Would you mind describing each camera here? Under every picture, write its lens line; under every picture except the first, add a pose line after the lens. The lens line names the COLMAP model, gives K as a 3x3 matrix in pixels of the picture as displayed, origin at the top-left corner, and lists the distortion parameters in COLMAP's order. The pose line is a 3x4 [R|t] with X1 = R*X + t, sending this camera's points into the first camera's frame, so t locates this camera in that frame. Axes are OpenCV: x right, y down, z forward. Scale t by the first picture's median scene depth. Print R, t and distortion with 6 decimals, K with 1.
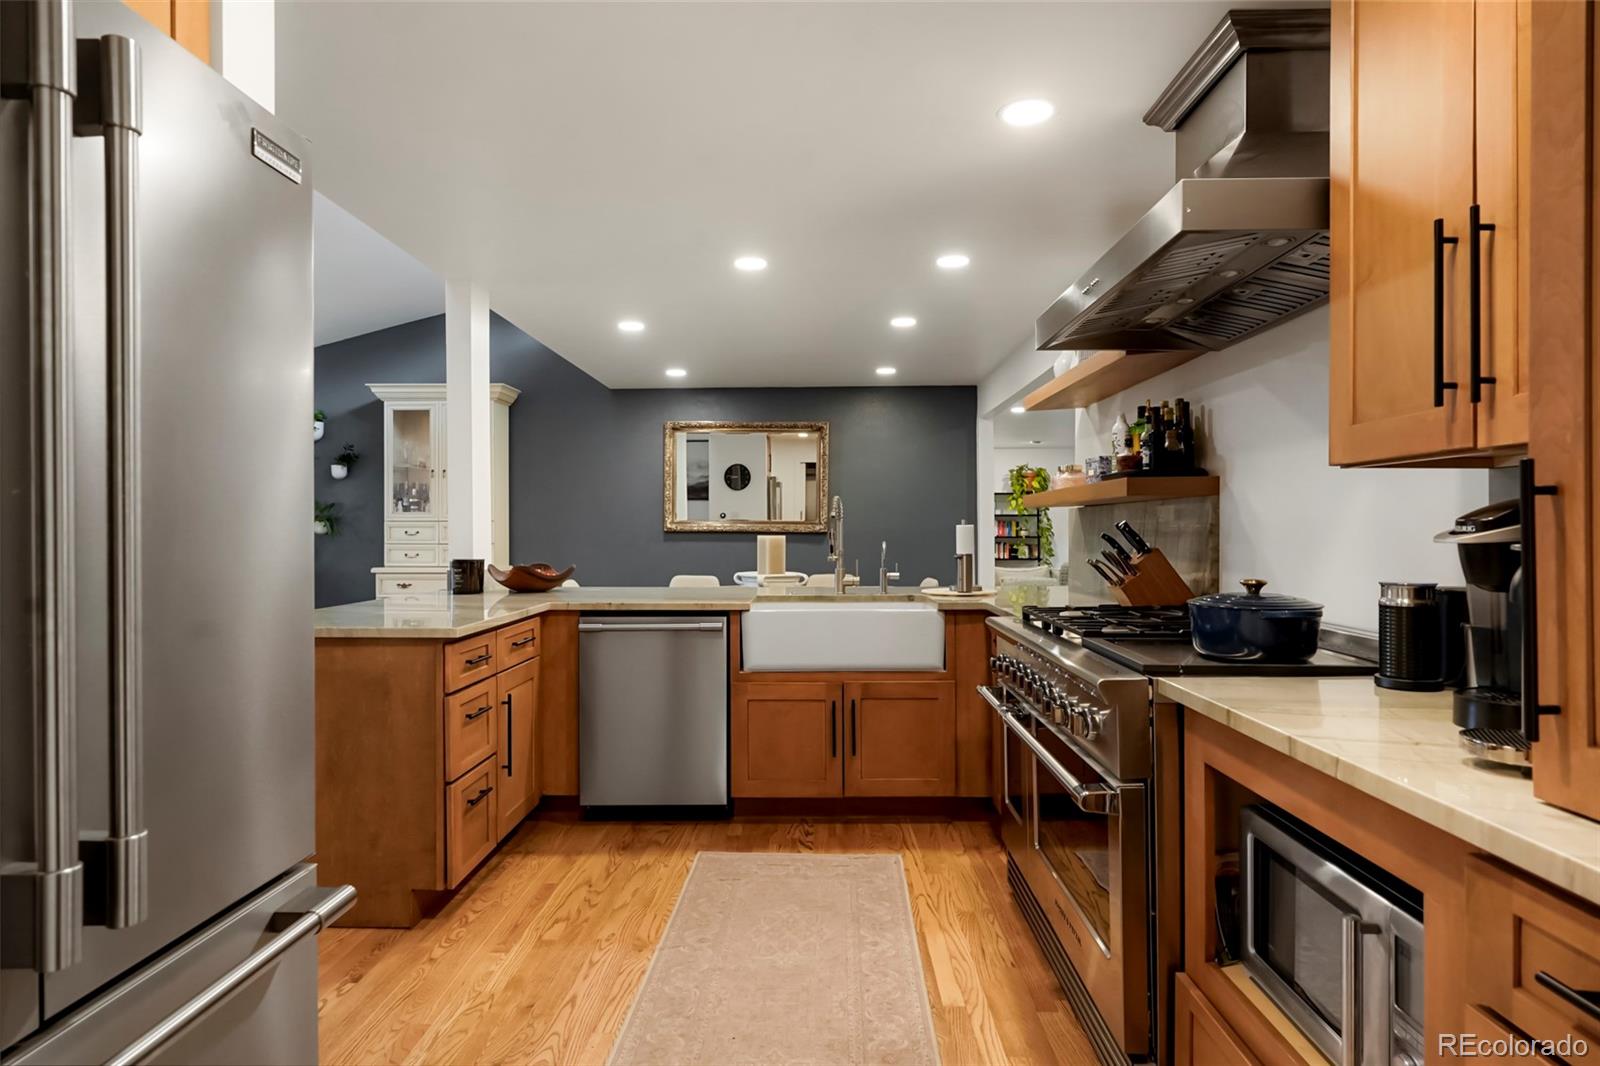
lens RADIAL K [[886.6, 0, 800.0], [0, 886.6, 533.0], [0, 0, 1]] dist [-0.000730, 0.000142]
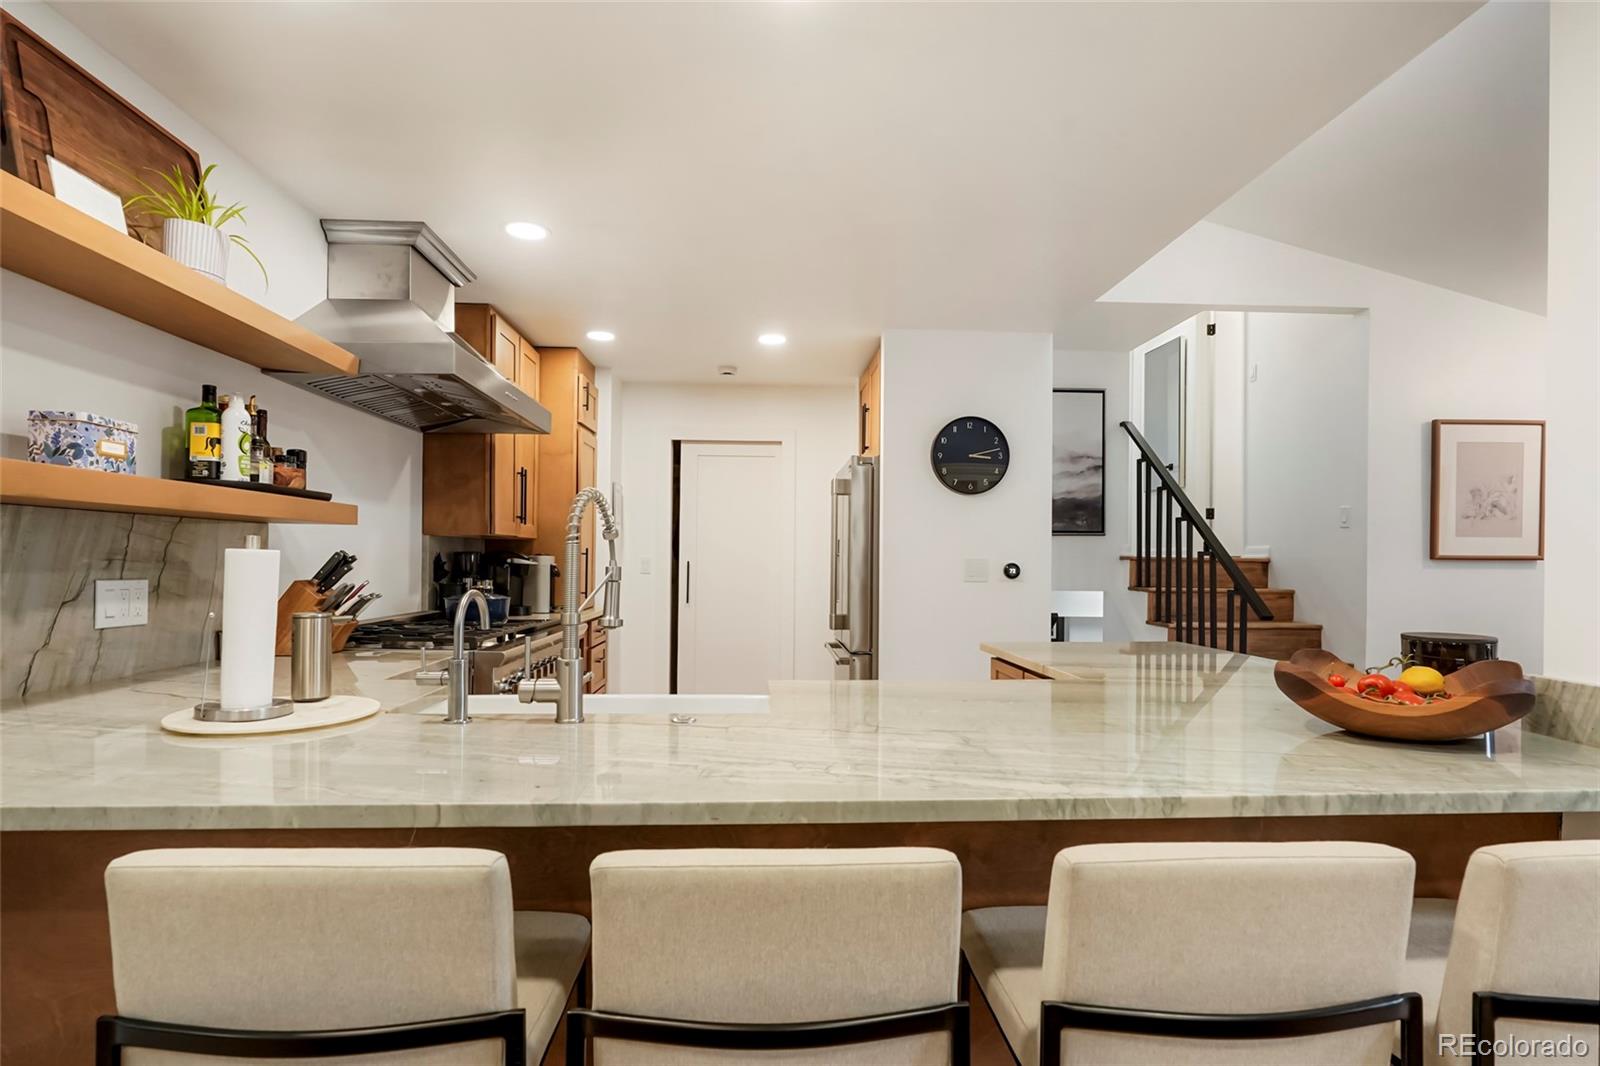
lens RADIAL K [[807.9, 0, 795.9], [0, 807.9, 555.0], [0, 0, 1]] dist [-0.002241, -0.000122]
pose [[-0.997590, -0.006617, -0.069070, -0.018136], [-0.006423, 0.999975, -0.003031, -0.003790], [0.069088, -0.002580, -0.997607, 0.769458]]
